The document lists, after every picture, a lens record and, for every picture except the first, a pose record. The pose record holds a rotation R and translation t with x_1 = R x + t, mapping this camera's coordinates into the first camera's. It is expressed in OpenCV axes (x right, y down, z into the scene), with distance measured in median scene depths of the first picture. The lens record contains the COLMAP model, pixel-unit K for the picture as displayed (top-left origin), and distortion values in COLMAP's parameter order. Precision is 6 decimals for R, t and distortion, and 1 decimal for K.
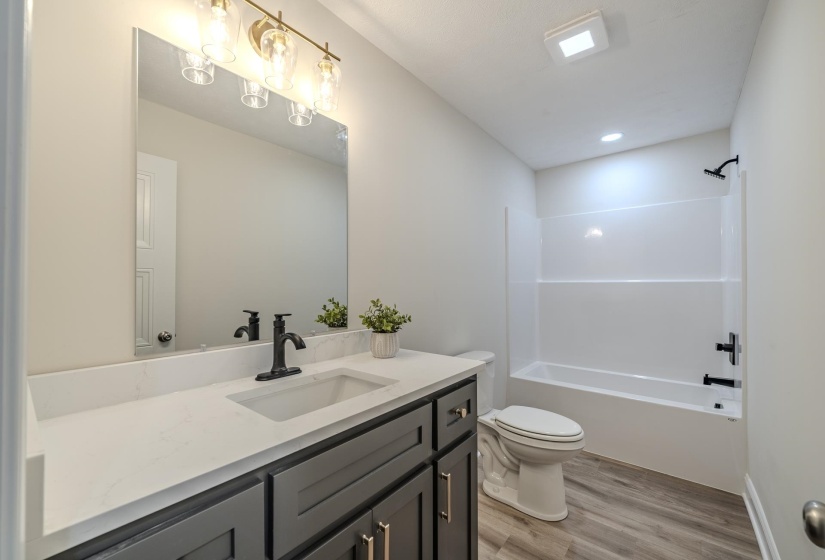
lens RADIAL K [[334.2, 0, 408.0], [0, 334.2, 281.5], [0, 0, 1]] dist [-0.001251, -0.001033]
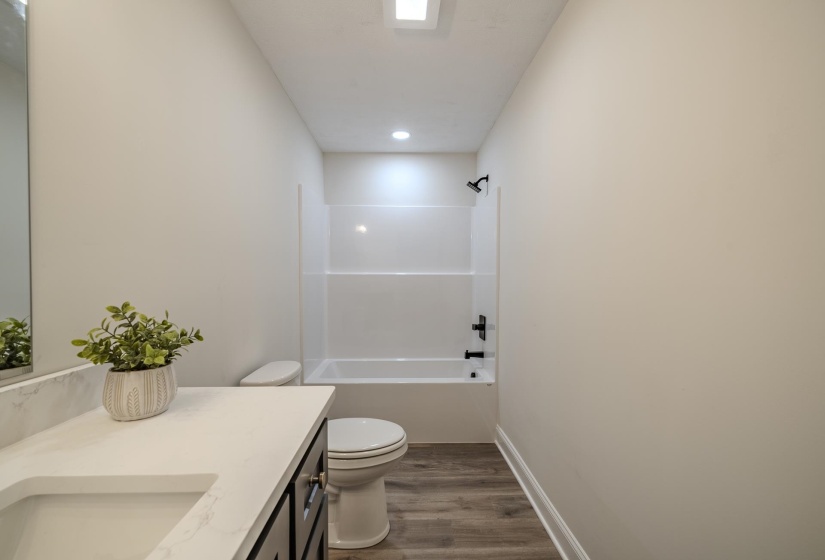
lens RADIAL K [[334.2, 0, 413.4], [0, 334.2, 281.4], [0, 0, 1]] dist [-0.001251, -0.001033]
pose [[0.752446, -0.004832, 0.658637, -0.074271], [-0.010578, 0.999755, 0.019420, 0.004978], [-0.658569, -0.021580, 0.752211, 0.272268]]
